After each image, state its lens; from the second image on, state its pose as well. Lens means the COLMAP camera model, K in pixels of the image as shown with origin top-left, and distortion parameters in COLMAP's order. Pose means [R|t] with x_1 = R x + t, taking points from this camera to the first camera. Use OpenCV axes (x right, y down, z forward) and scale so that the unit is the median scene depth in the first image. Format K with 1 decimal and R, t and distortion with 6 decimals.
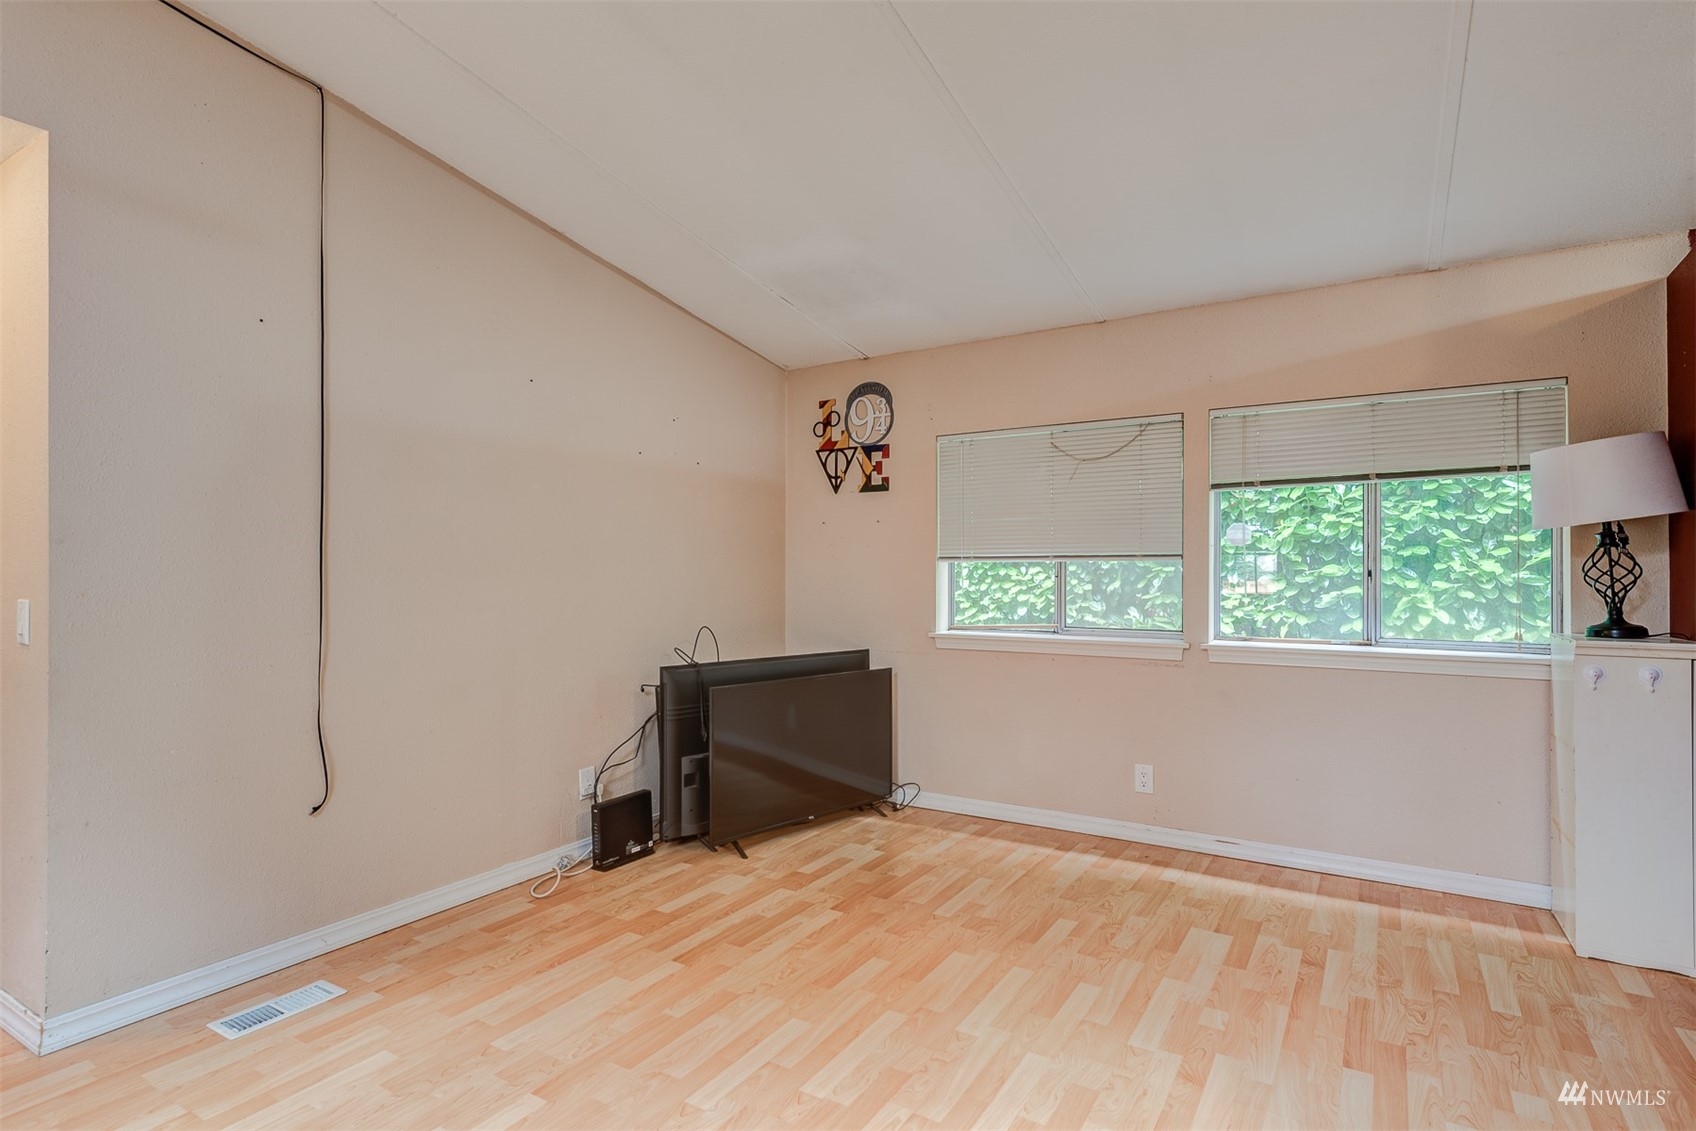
lens RADIAL K [[855.9, 0, 848.0], [0, 855.9, 565.5], [0, 0, 1]] dist [0.015483, -0.000502]
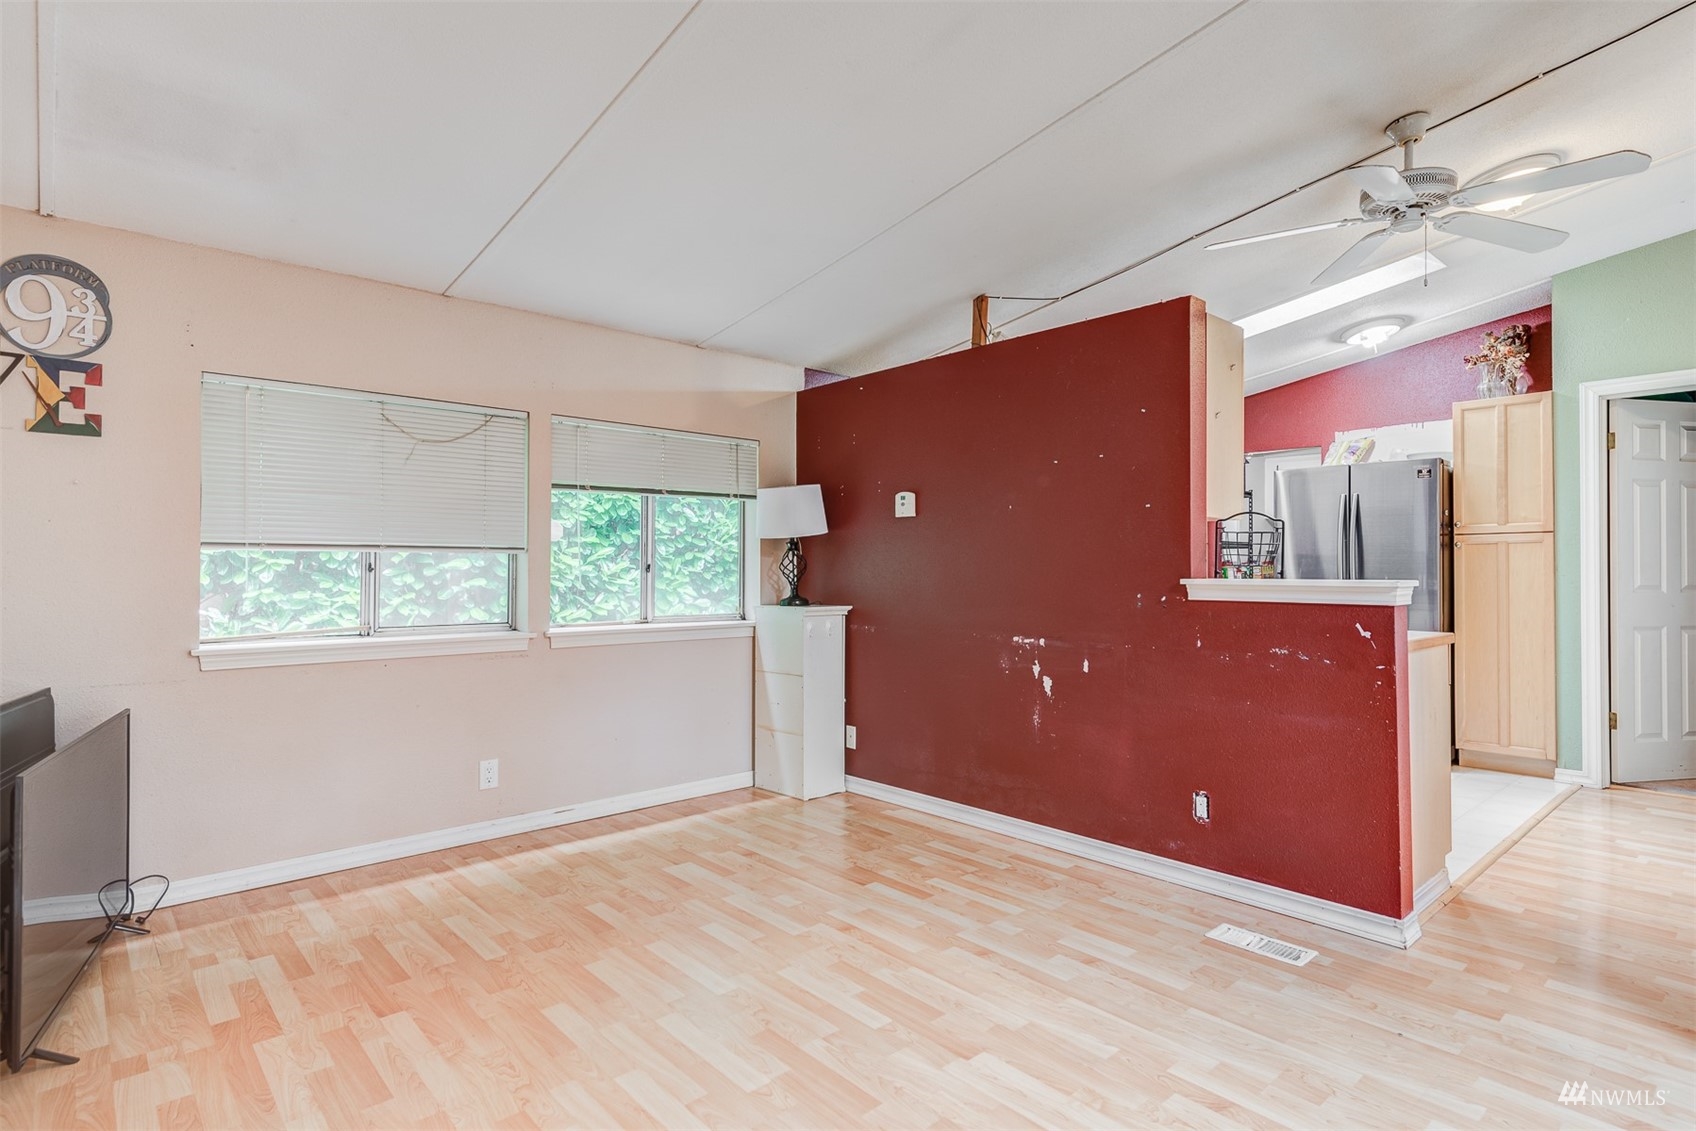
lens RADIAL K [[881.9, 0, 860.3], [0, 881.9, 557.5], [0, 0, 1]] dist [0.003918, 0.000041]
pose [[0.267500, 0.012370, 0.963479, -0.457524], [-0.010218, 0.999898, -0.010000, 0.004577], [-0.963504, -0.007170, 0.267599, 0.281248]]
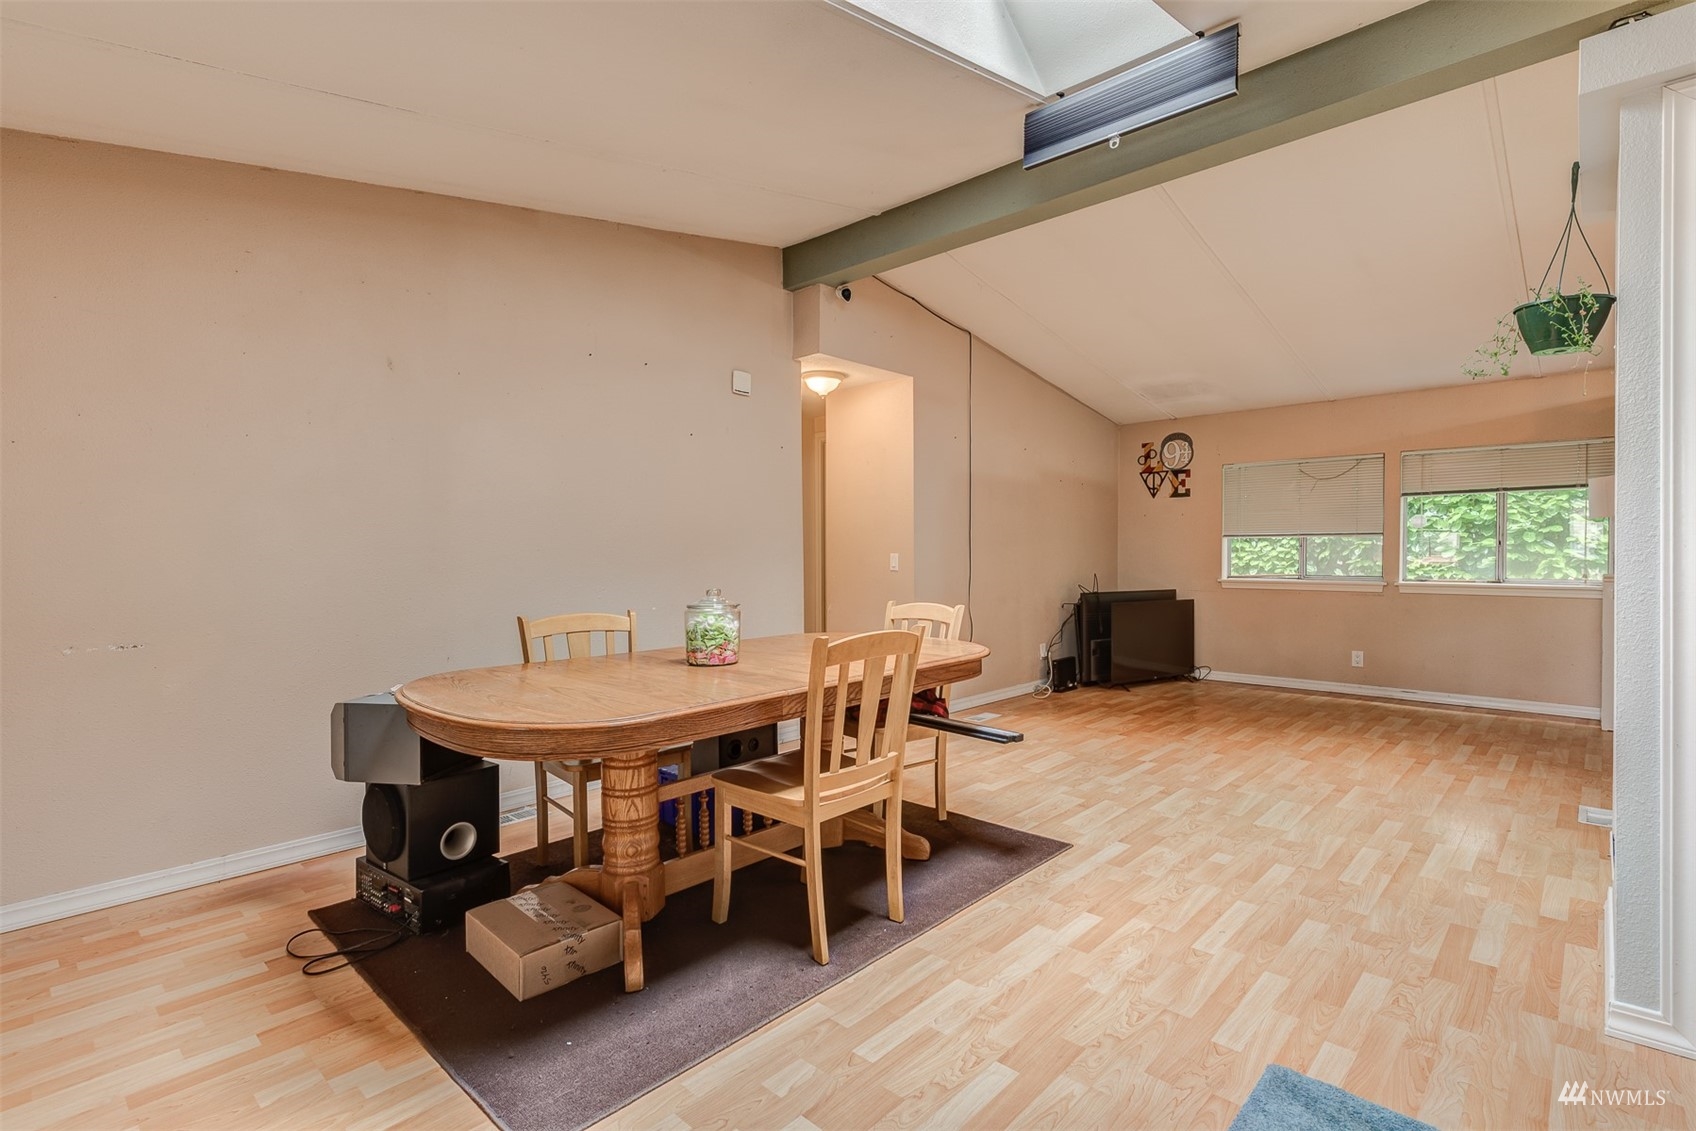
lens RADIAL K [[806.6, 0, 837.4], [0, 806.6, 565.5], [0, 0, 1]] dist [0.002288, -0.000575]
pose [[0.979692, 0.000833, -0.200506, -0.331660], [0.004264, 0.999679, 0.024987, 0.007217], [0.200462, -0.025335, 0.979374, -0.750421]]
